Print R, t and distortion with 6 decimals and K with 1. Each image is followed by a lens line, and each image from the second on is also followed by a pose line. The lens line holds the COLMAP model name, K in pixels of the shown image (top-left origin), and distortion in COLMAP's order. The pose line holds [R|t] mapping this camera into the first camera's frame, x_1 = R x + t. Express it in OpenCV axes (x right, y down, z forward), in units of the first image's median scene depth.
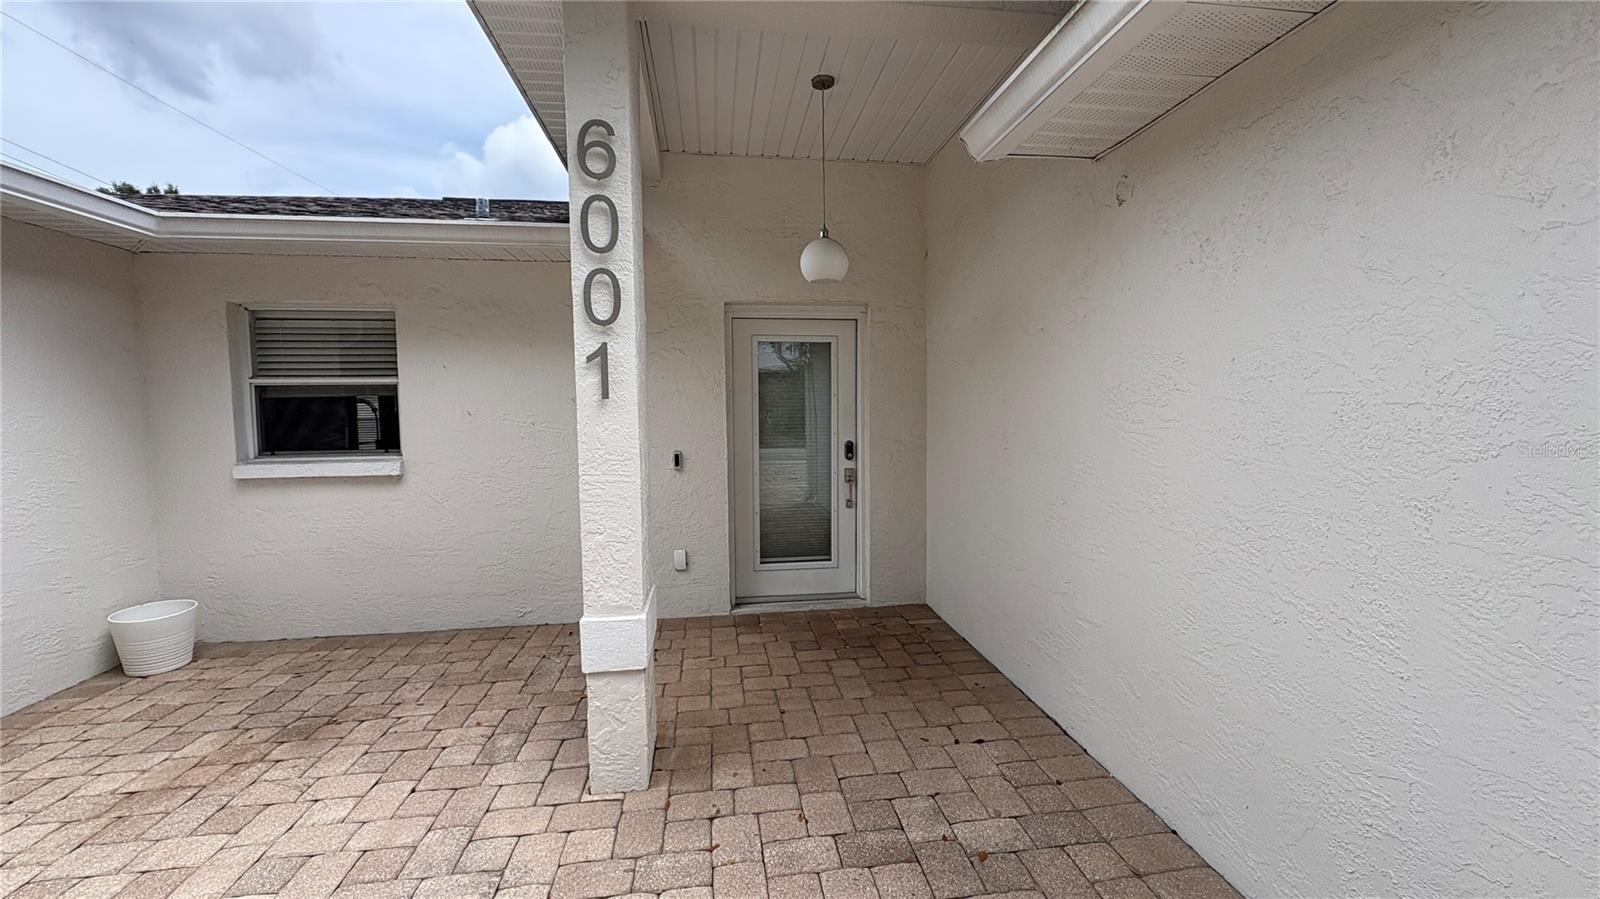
lens RADIAL K [[641.1, 0, 801.6], [0, 641.1, 450.2], [0, 0, 1]] dist [-0.000406, -0.000035]
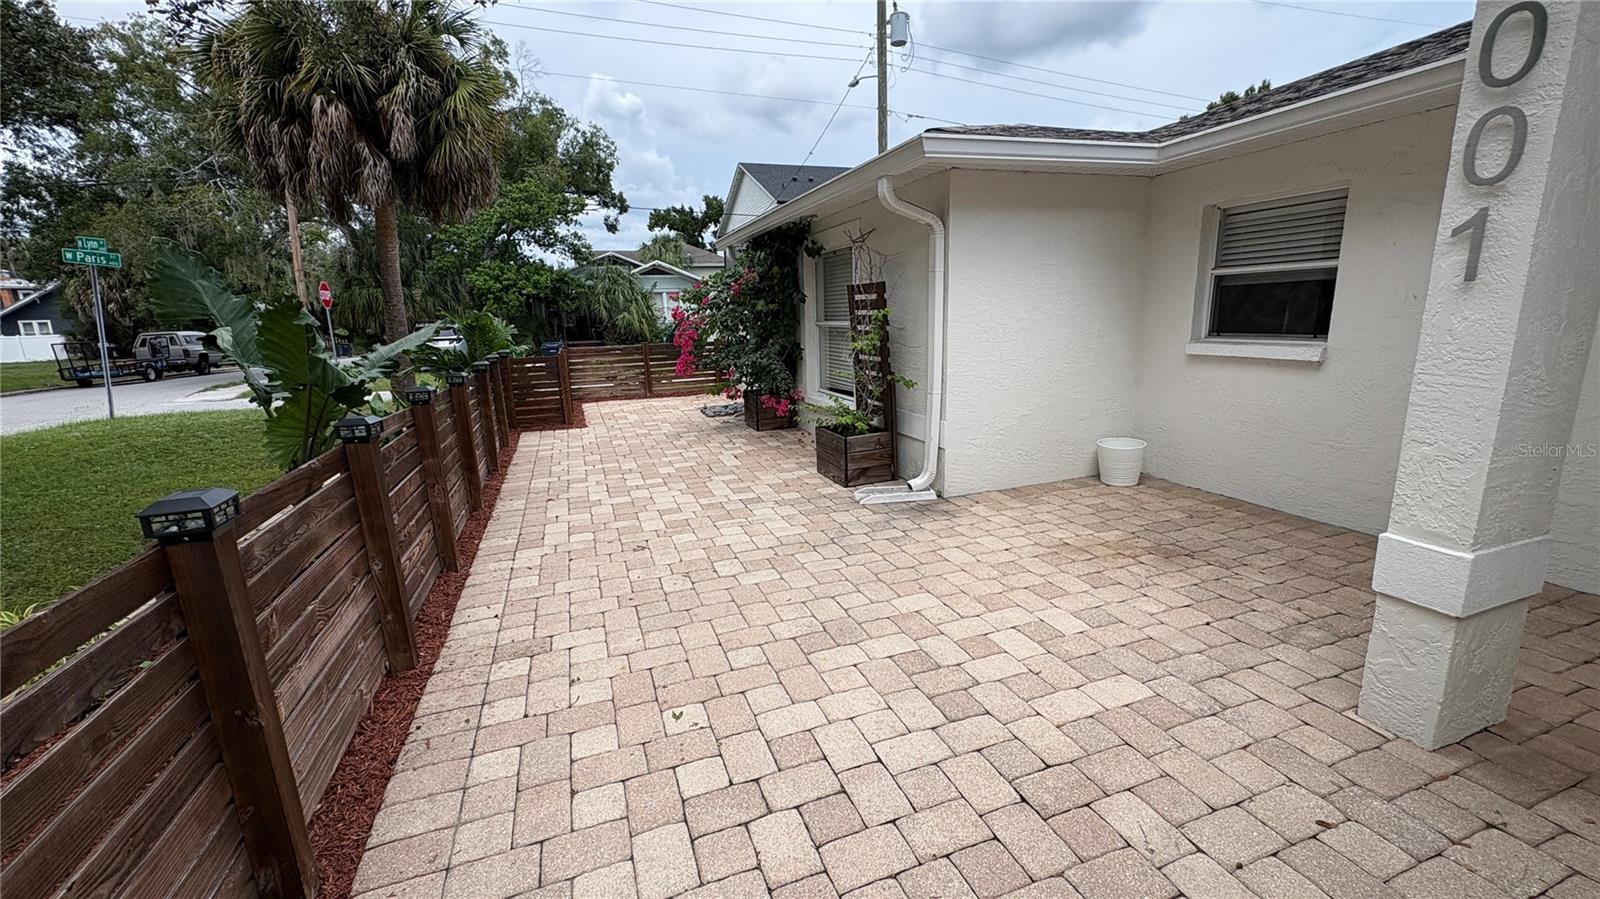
lens RADIAL K [[641.1, 0, 801.6], [0, 641.1, 450.2], [0, 0, 1]] dist [-0.000406, -0.000035]
pose [[0.204129, 0.211276, -0.955873, 0.240988], [-0.034460, 0.977379, 0.208670, -0.008309], [0.978337, -0.009656, 0.206792, 0.007793]]
